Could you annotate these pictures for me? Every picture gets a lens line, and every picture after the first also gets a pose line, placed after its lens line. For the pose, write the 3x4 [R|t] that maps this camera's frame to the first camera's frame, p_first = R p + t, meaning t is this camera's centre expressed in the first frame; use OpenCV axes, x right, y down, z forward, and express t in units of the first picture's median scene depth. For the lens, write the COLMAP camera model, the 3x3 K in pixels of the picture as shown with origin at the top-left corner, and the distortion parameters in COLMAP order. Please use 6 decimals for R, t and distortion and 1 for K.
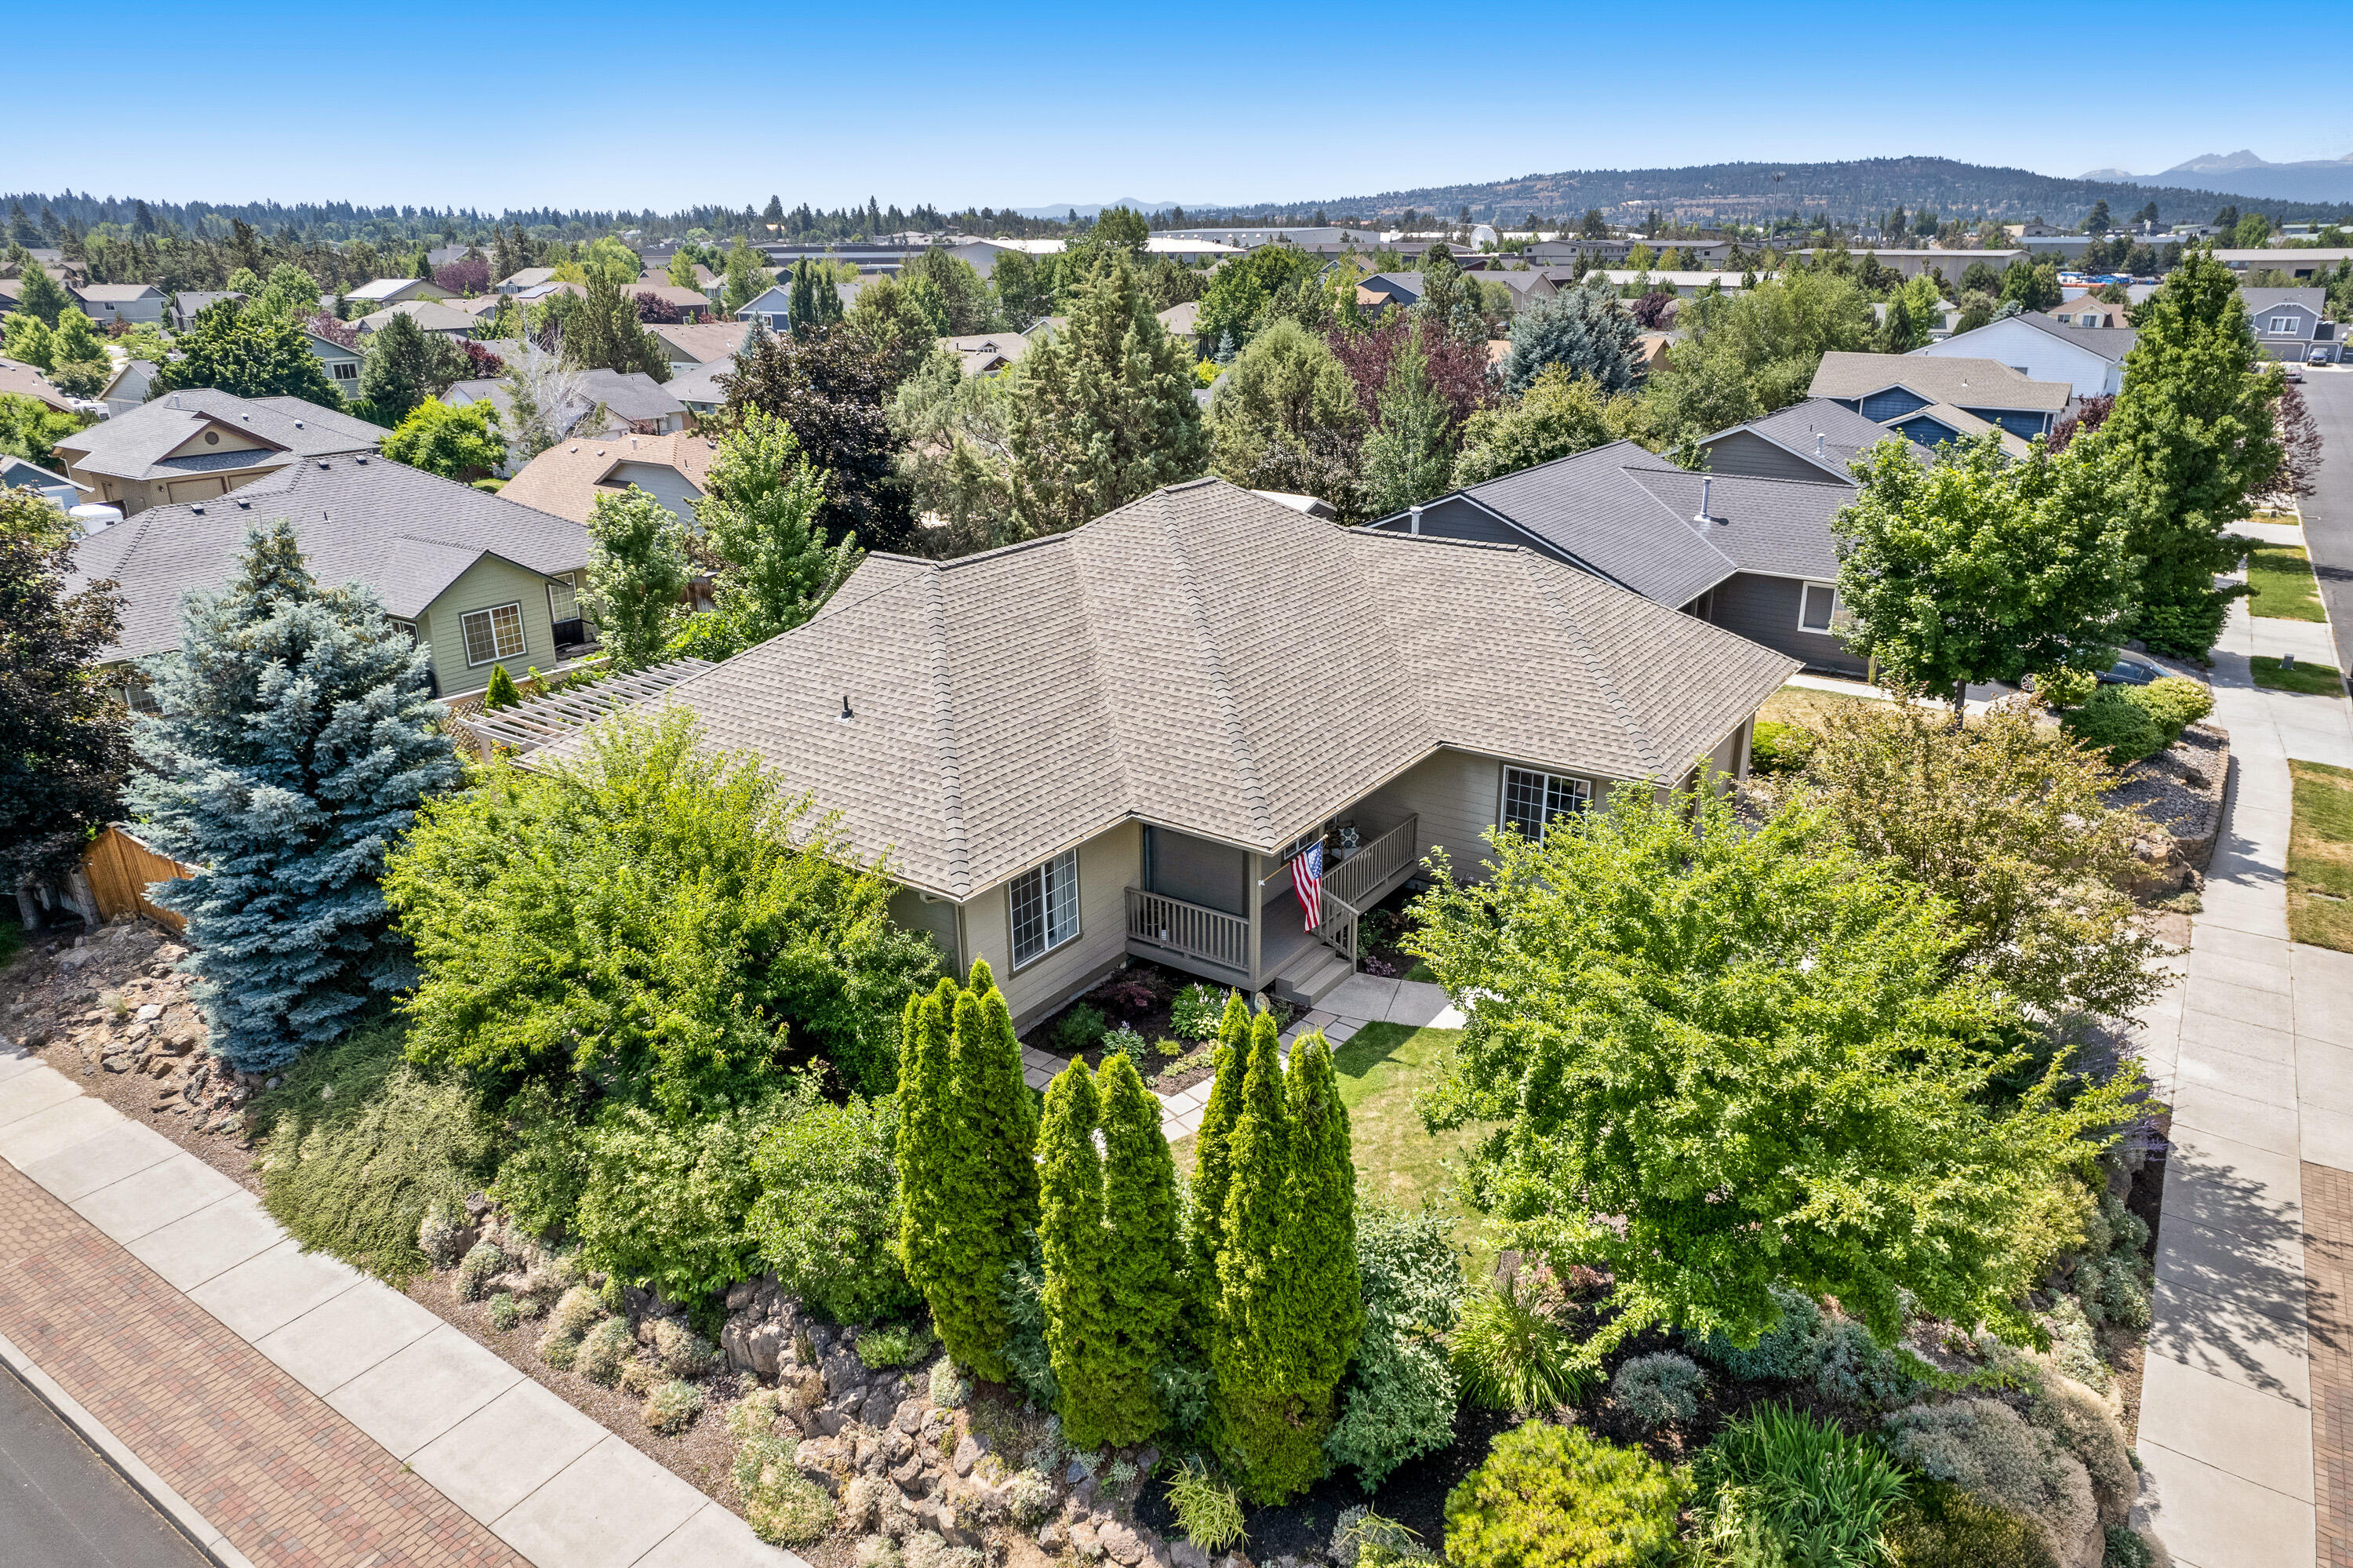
lens RADIAL K [[1536.0, 0, 1183.0], [0, 1536.0, 777.8], [0, 0, 1]] dist [-0.082333, 0.074144]
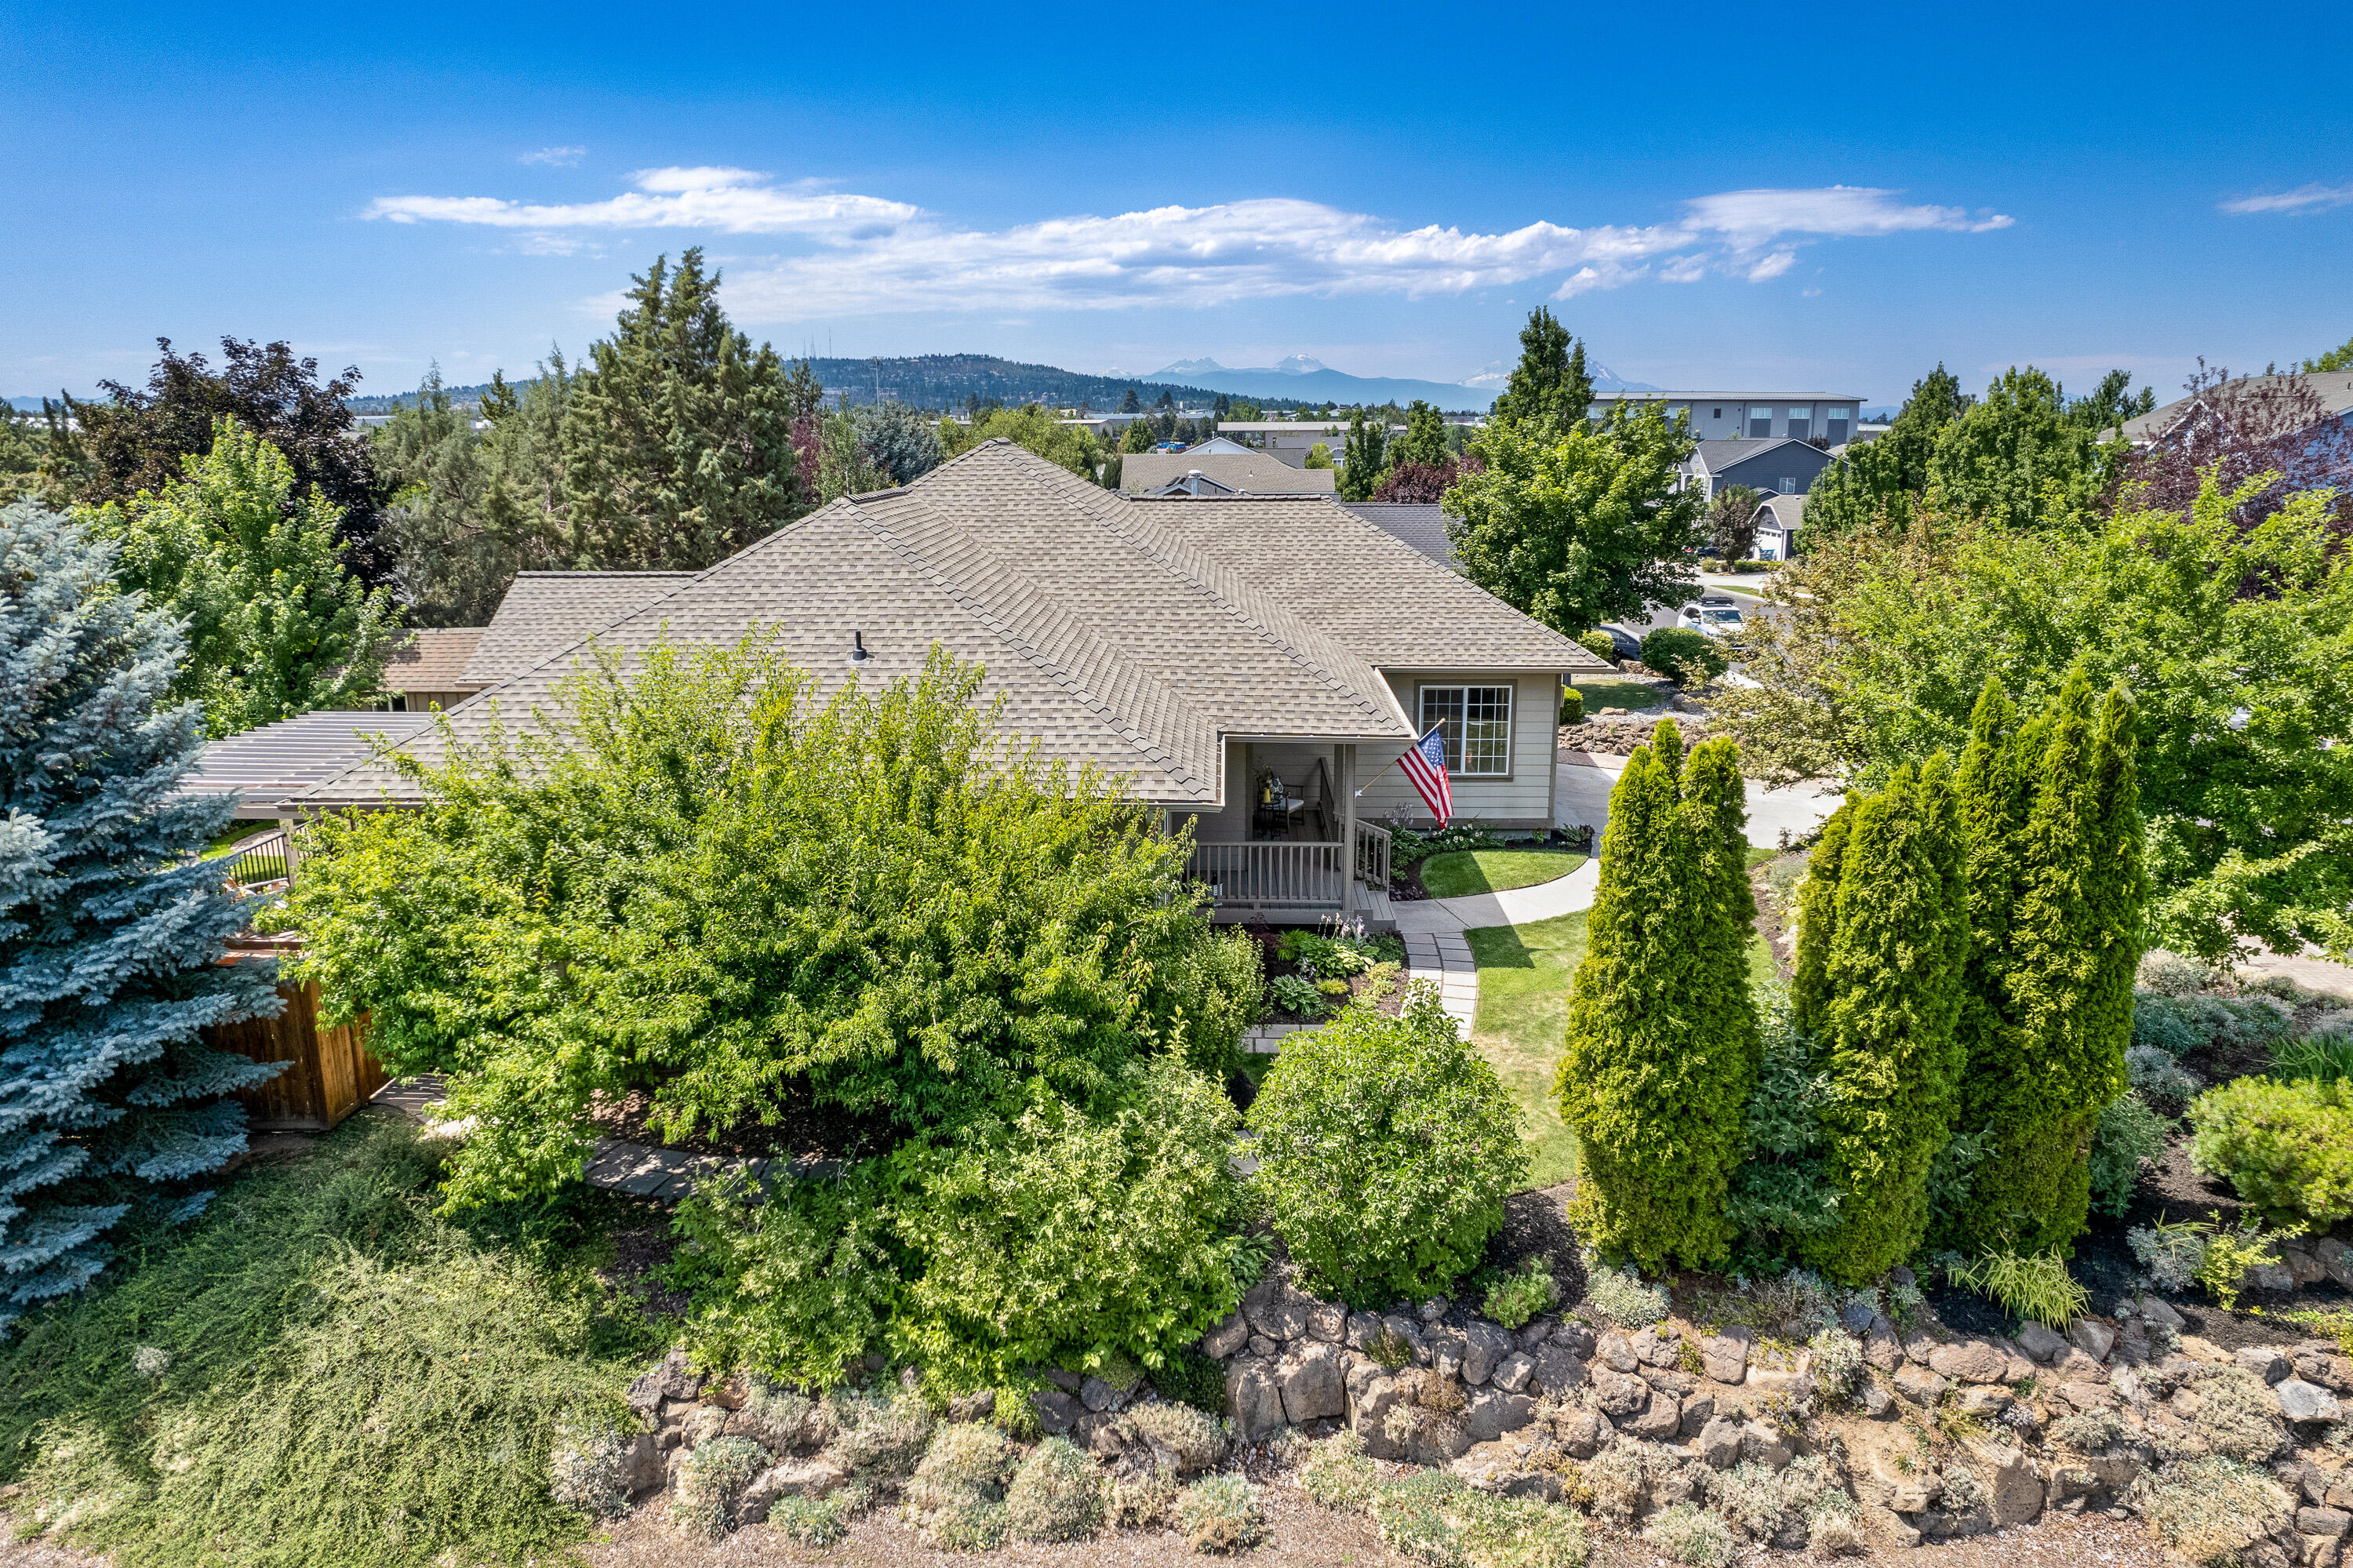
lens RADIAL K [[1536.0, 0, 1183.0], [0, 1536.0, 777.8], [0, 0, 1]] dist [-0.082333, 0.074144]
pose [[0.840633, -0.117022, 0.528812, -0.579951], [0.179999, 0.981244, -0.068995, 0.117256], [-0.510820, 0.153185, 0.845930, 0.329811]]
